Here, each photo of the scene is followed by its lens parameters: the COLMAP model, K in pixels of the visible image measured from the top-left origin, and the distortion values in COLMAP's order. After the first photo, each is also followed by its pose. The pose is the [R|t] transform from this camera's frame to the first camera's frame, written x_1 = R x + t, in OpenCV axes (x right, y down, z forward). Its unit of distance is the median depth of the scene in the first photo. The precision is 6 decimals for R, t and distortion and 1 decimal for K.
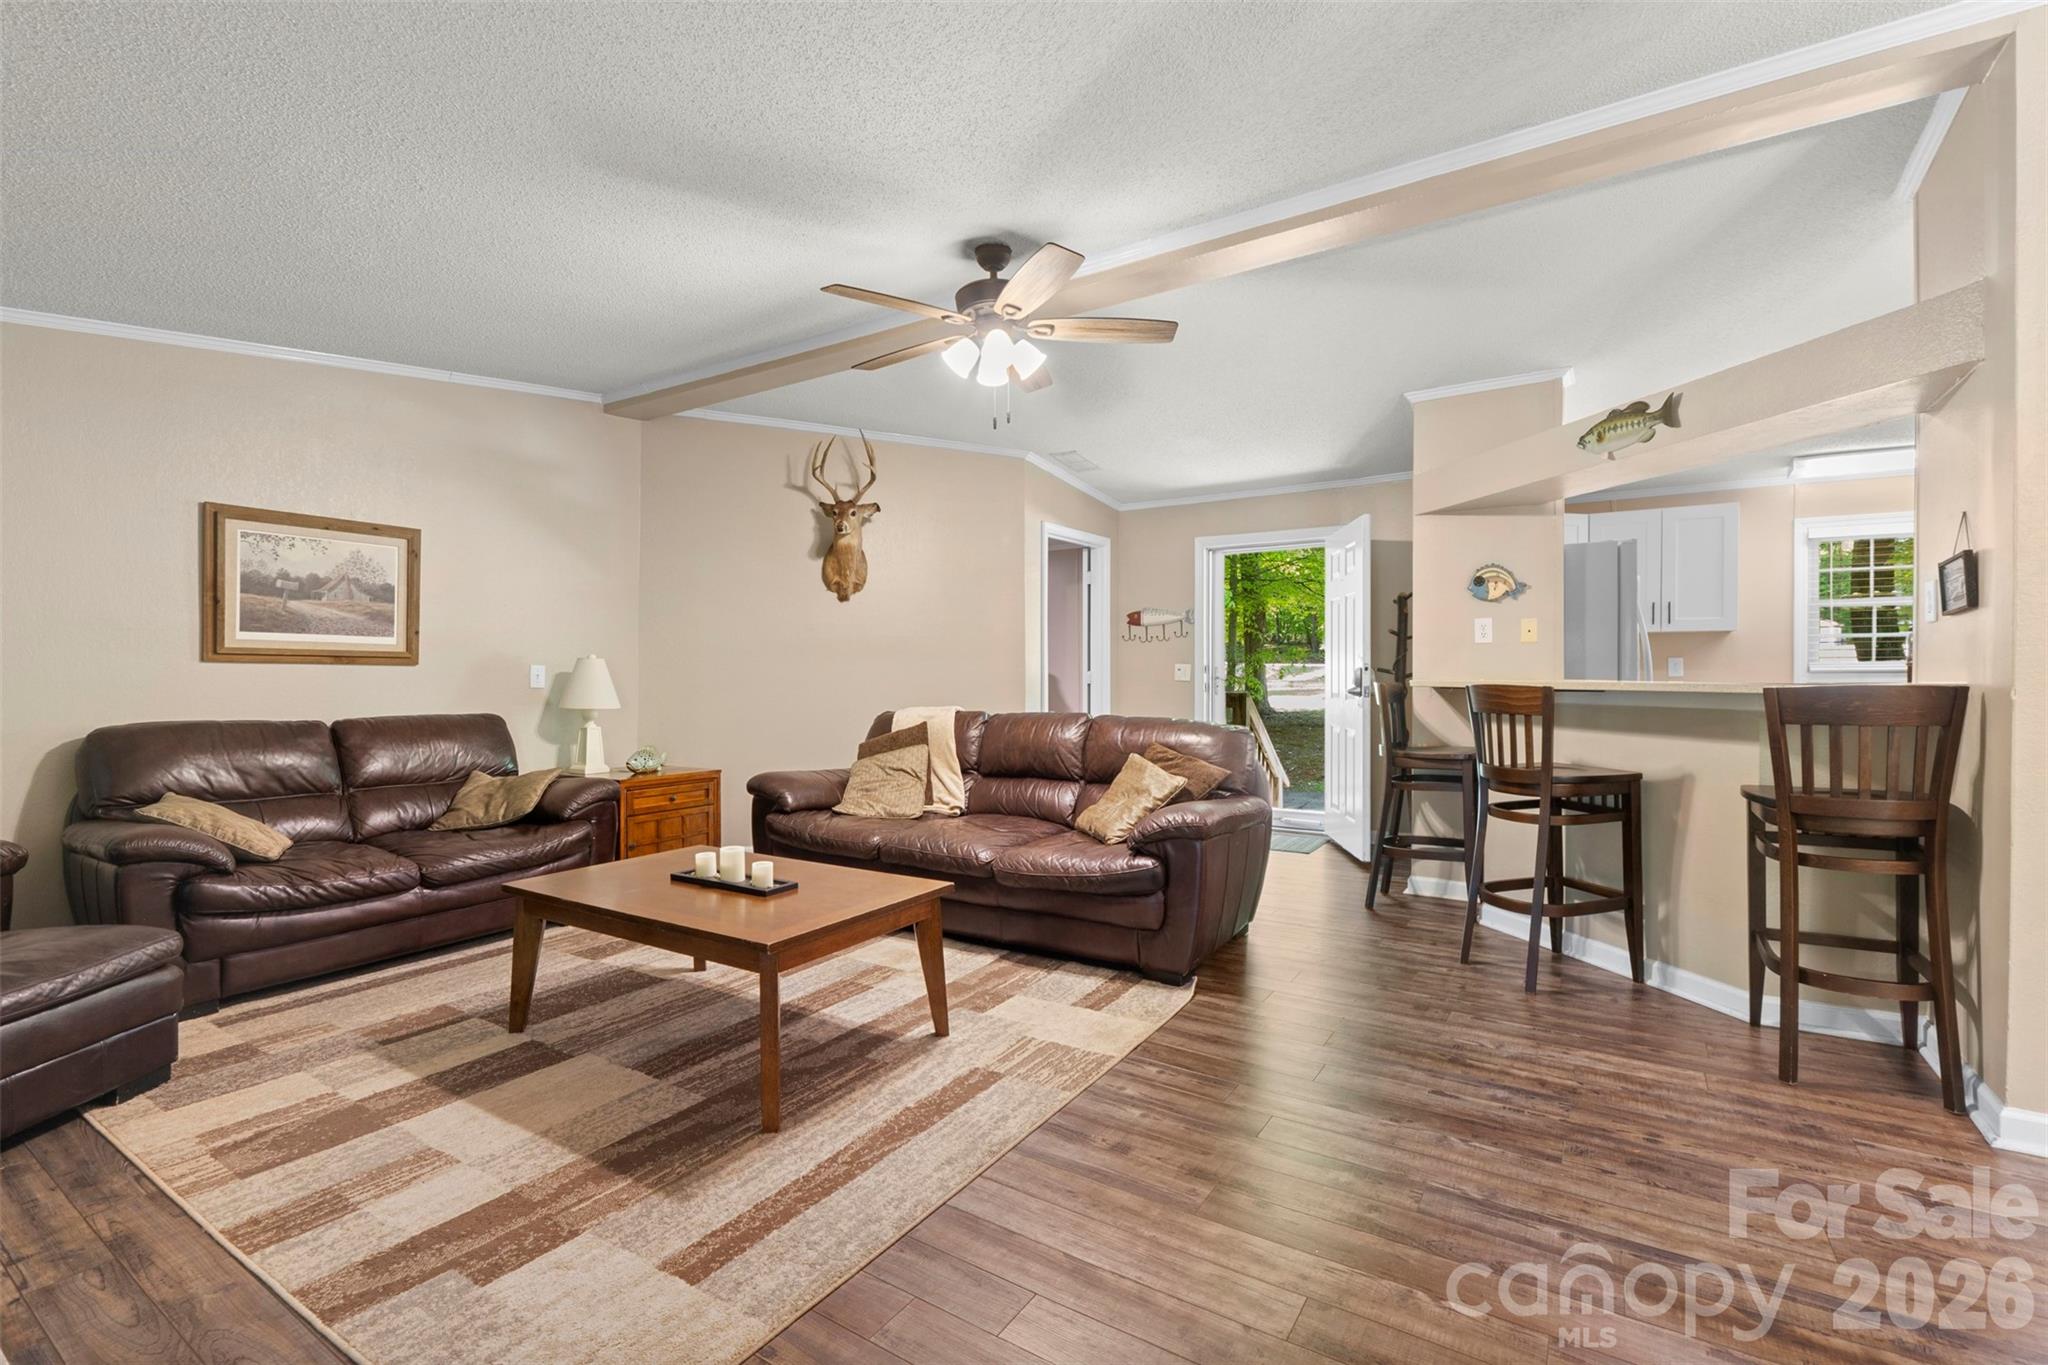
lens RADIAL K [[919.1, 0, 1023.3], [0, 919.1, 673.4], [0, 0, 1]] dist [-0.005900, -0.000752]
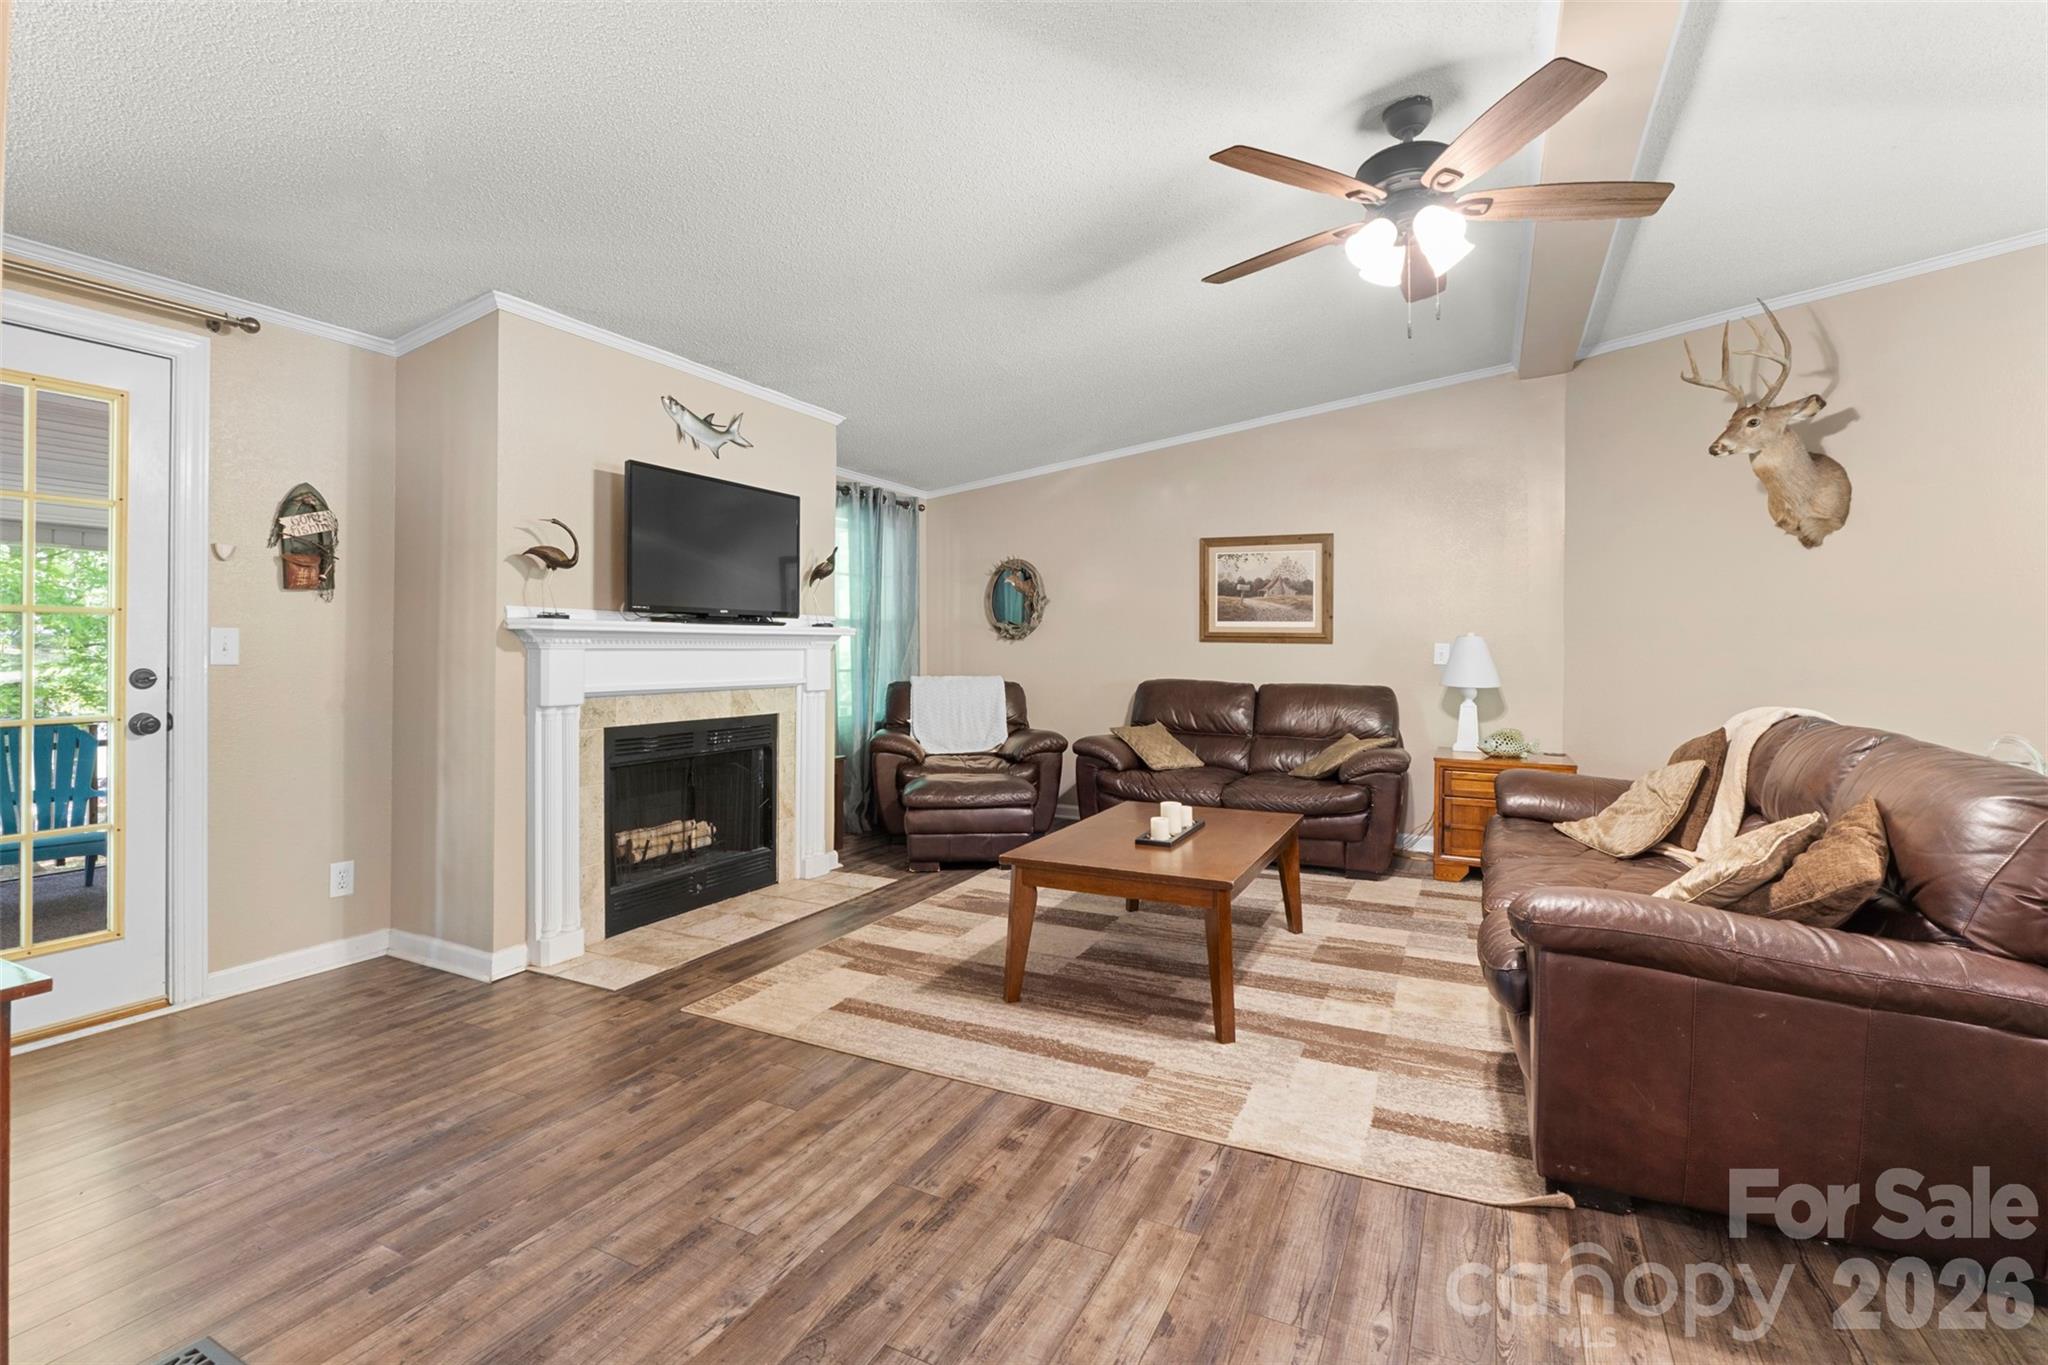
lens RADIAL K [[919.1, 0, 1003.4], [0, 919.1, 643.6], [0, 0, 1]] dist [-0.005900, -0.000752]
pose [[0.099878, -0.000657, -0.994999, 0.744319], [-0.006946, 0.999975, -0.001358, -0.006326], [0.994975, 0.007047, 0.099871, 0.622478]]
